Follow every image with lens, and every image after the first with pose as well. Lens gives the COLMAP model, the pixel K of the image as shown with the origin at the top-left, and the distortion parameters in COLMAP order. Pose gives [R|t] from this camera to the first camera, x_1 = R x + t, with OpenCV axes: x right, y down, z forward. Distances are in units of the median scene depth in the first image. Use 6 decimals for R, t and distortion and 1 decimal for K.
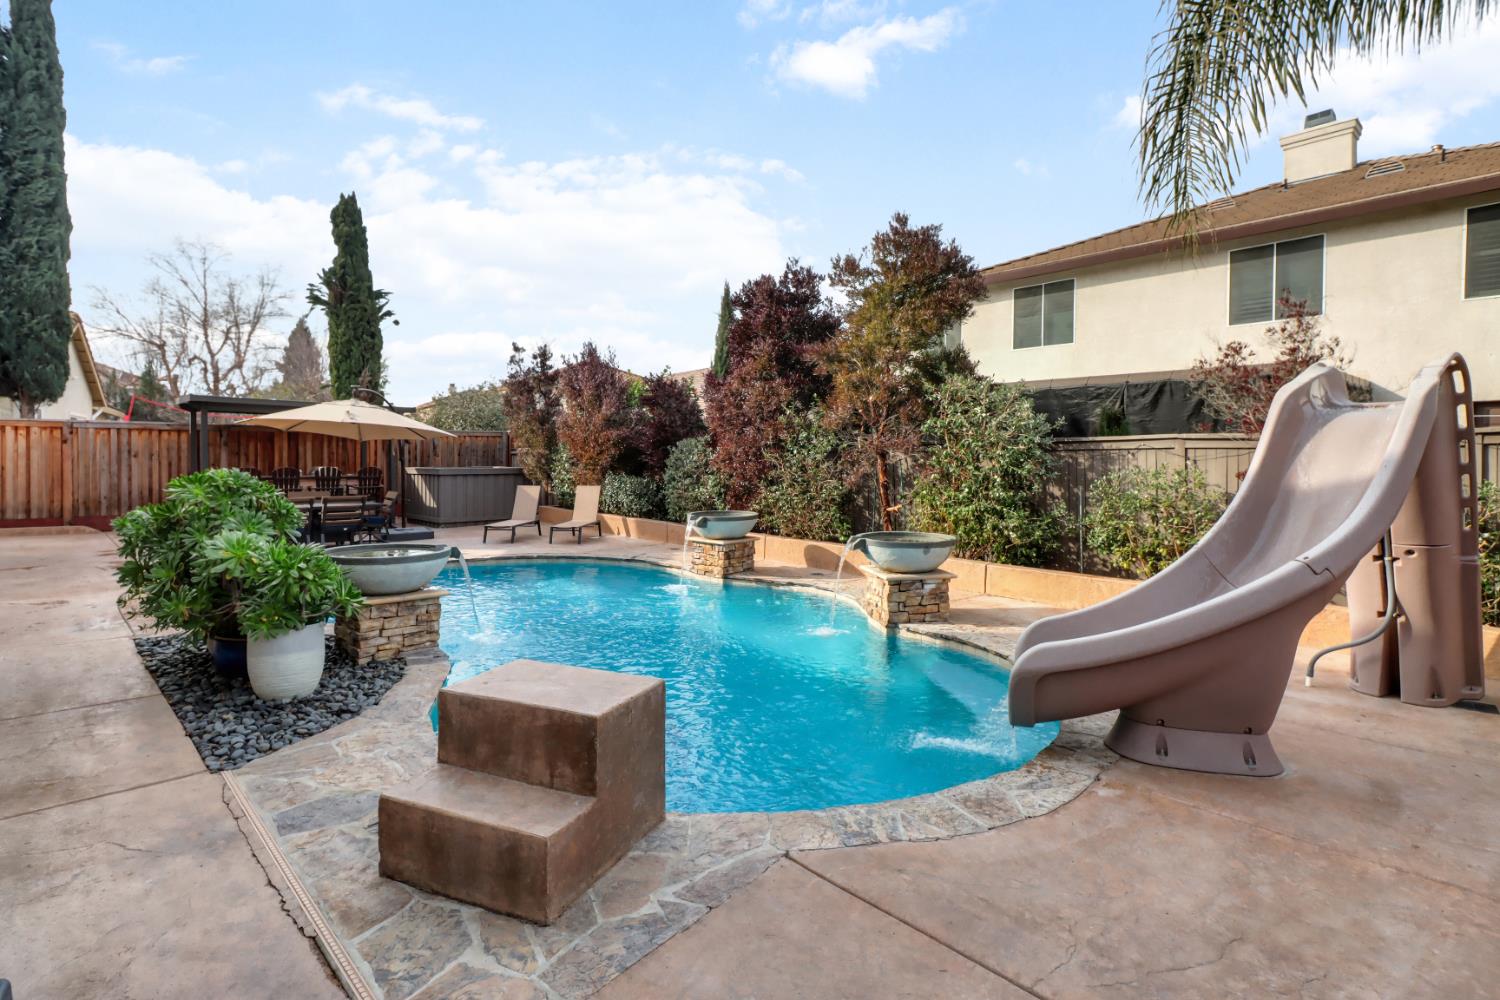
lens RADIAL K [[716.6, 0, 755.2], [0, 716.6, 470.0], [0, 0, 1]] dist [0.003329, 0.000407]
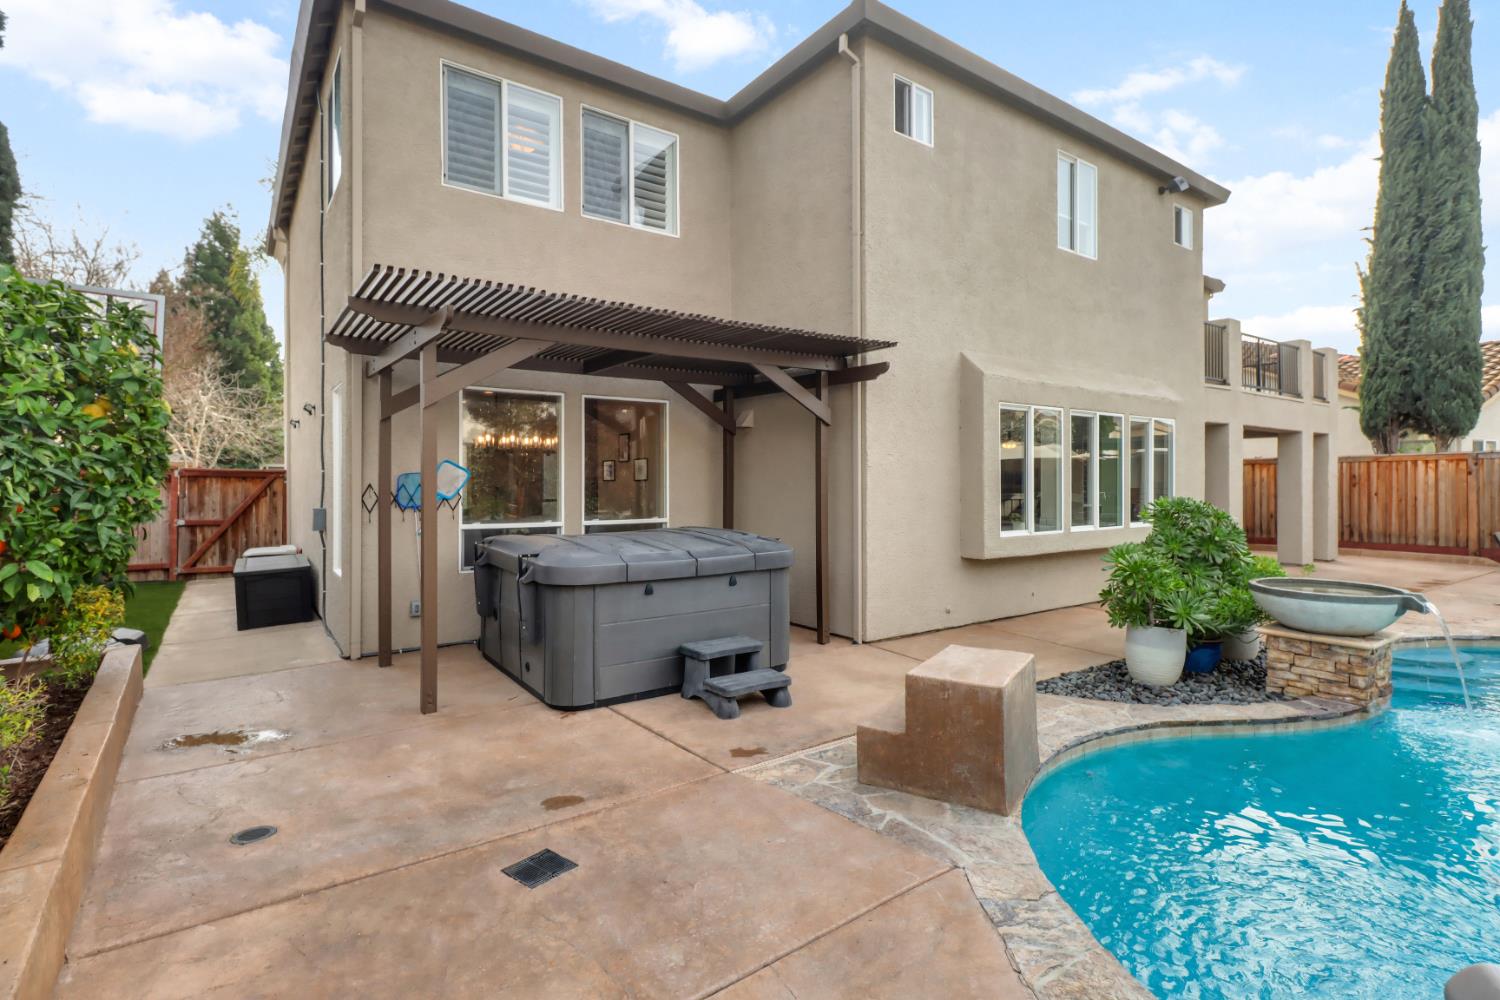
lens RADIAL K [[722.2, 0, 749.3], [0, 722.2, 486.5], [0, 0, 1]] dist [0.001424, 0.000186]
pose [[-0.174857, -0.004626, -0.984583, 0.234725], [-0.016443, 0.999863, -0.001778, -0.002060], [0.984457, 0.015878, -0.174909, 0.181996]]
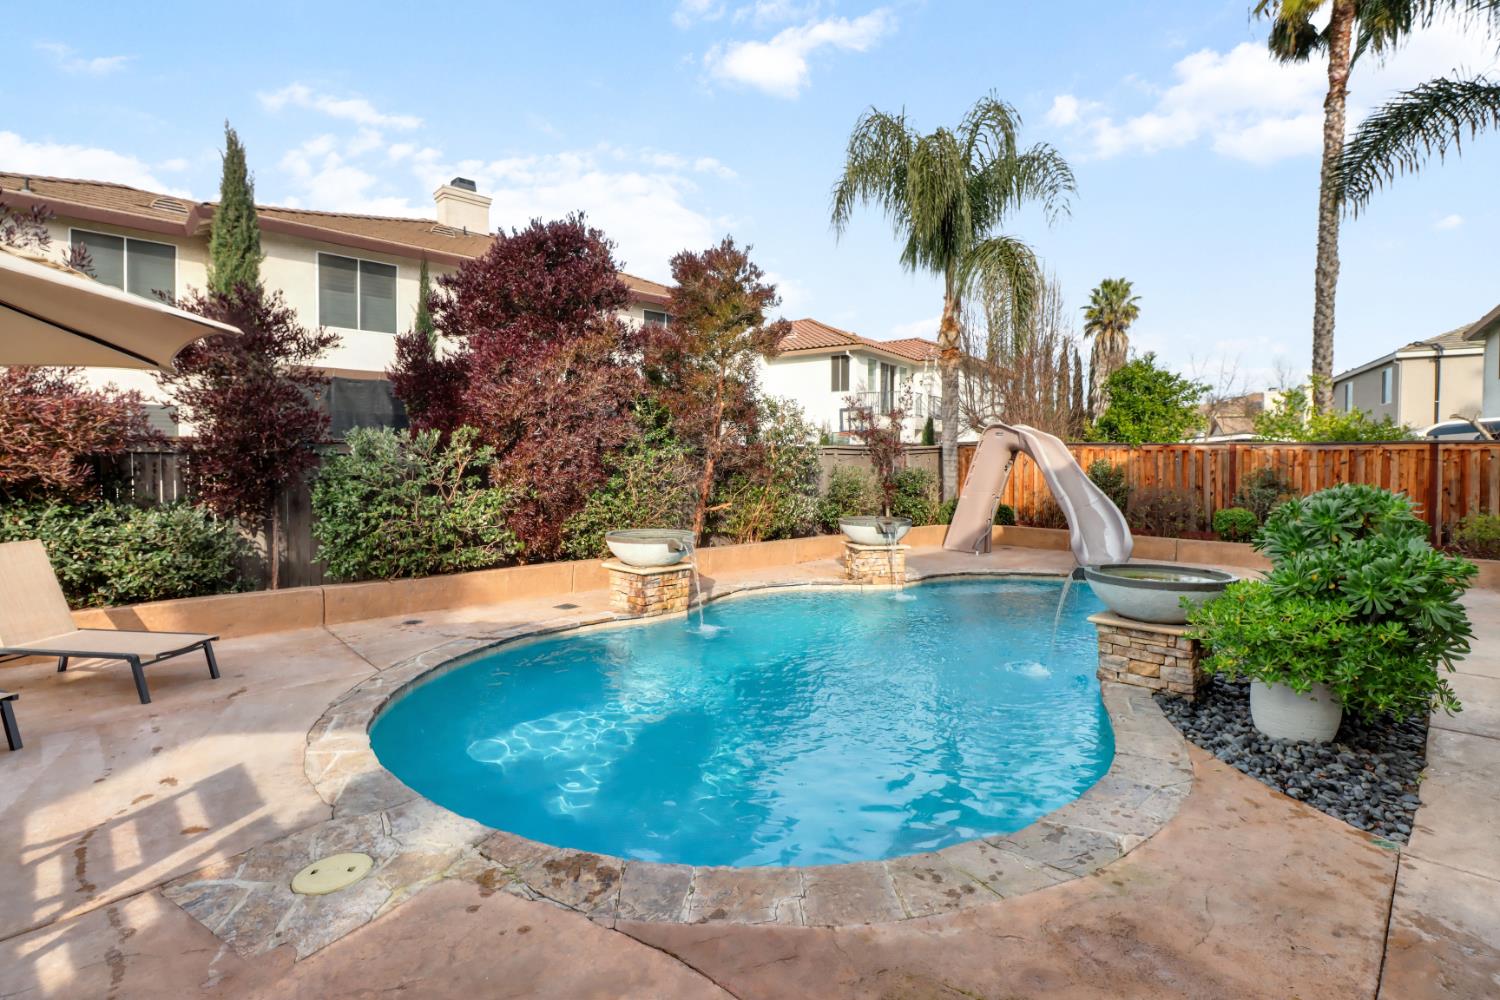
lens RADIAL K [[716.6, 0, 755.2], [0, 716.6, 470.0], [0, 0, 1]] dist [0.003329, 0.000407]
pose [[0.001797, -0.021006, 0.999778, -0.602423], [0.012678, 0.999699, 0.020982, -0.017002], [-0.999918, 0.012637, 0.002062, 0.641433]]
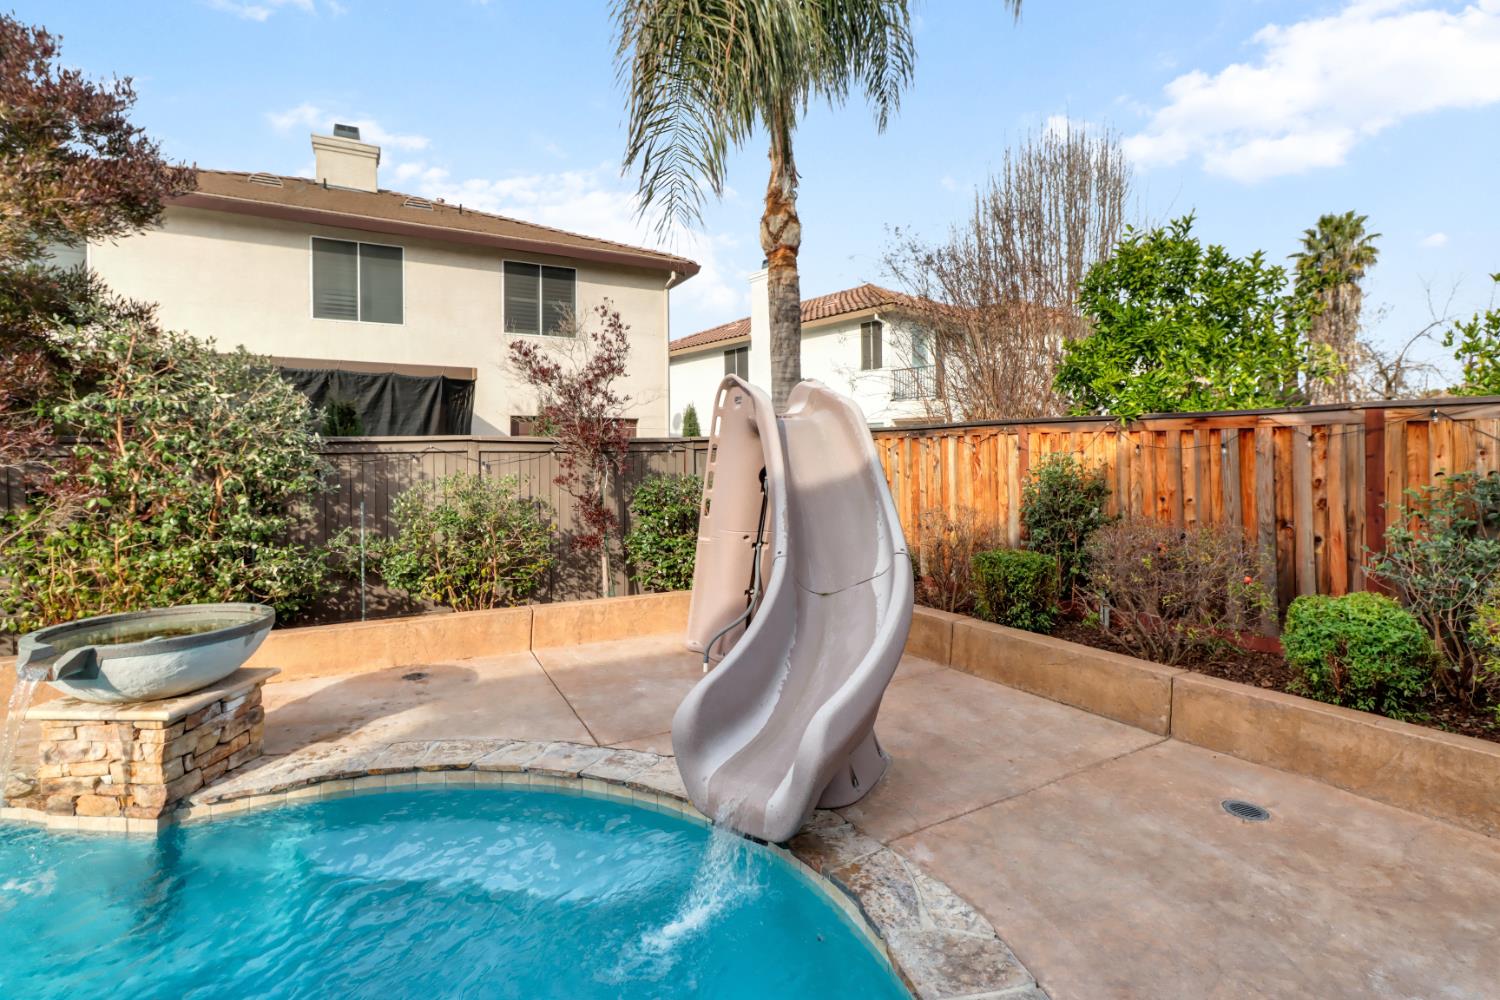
lens RADIAL K [[722.5, 0, 755.8], [0, 722.5, 453.2], [0, 0, 1]] dist [0.009413, -0.000011]
pose [[0.247652, 0.001531, 0.968848, -0.098491], [0.025955, 0.999629, -0.008214, -0.006552], [-0.968501, 0.027180, 0.247520, 0.239718]]
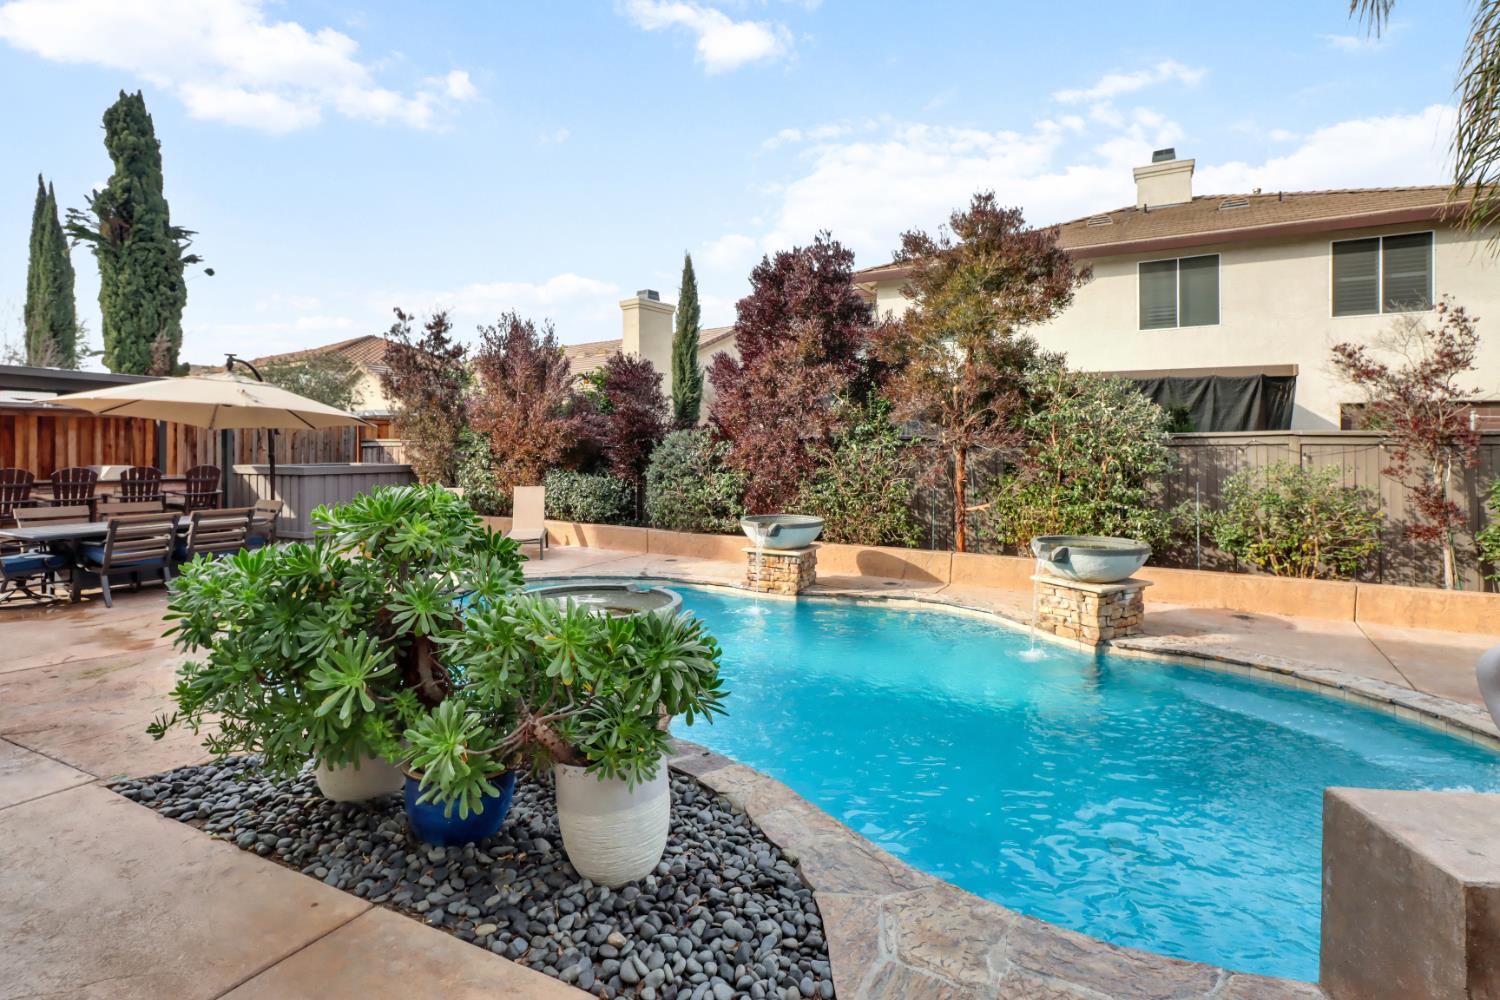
lens RADIAL K [[727.8, 0, 756.7], [0, 727.8, 441.3], [0, 0, 1]] dist [0.008371, -0.000211]
pose [[0.950859, 0.001809, 0.309619, -0.249983], [0.006459, 0.999649, -0.025678, -0.006894], [-0.309557, 0.026416, 0.950514, 0.131468]]
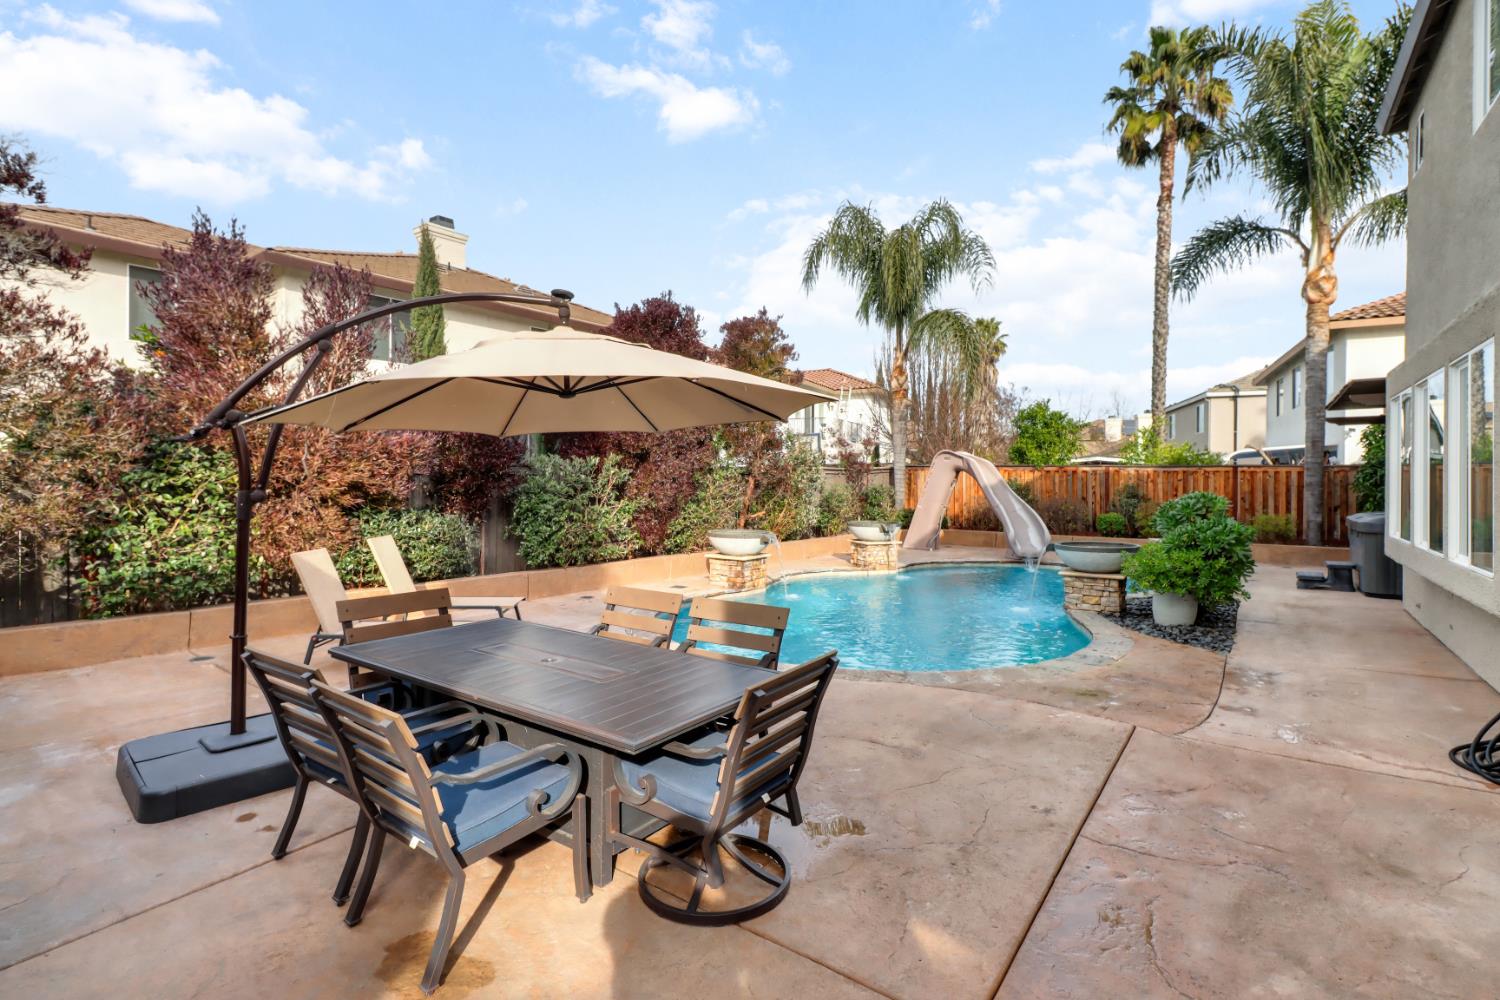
lens RADIAL K [[714.1, 0, 758.6], [0, 714.1, 476.7], [0, 0, 1]] dist [0.002101, 0.000317]
pose [[-0.167917, -0.005317, 0.985787, -0.806612], [0.011891, 0.999902, 0.007418, -0.021511], [-0.985729, 0.012968, -0.167837, 0.837293]]
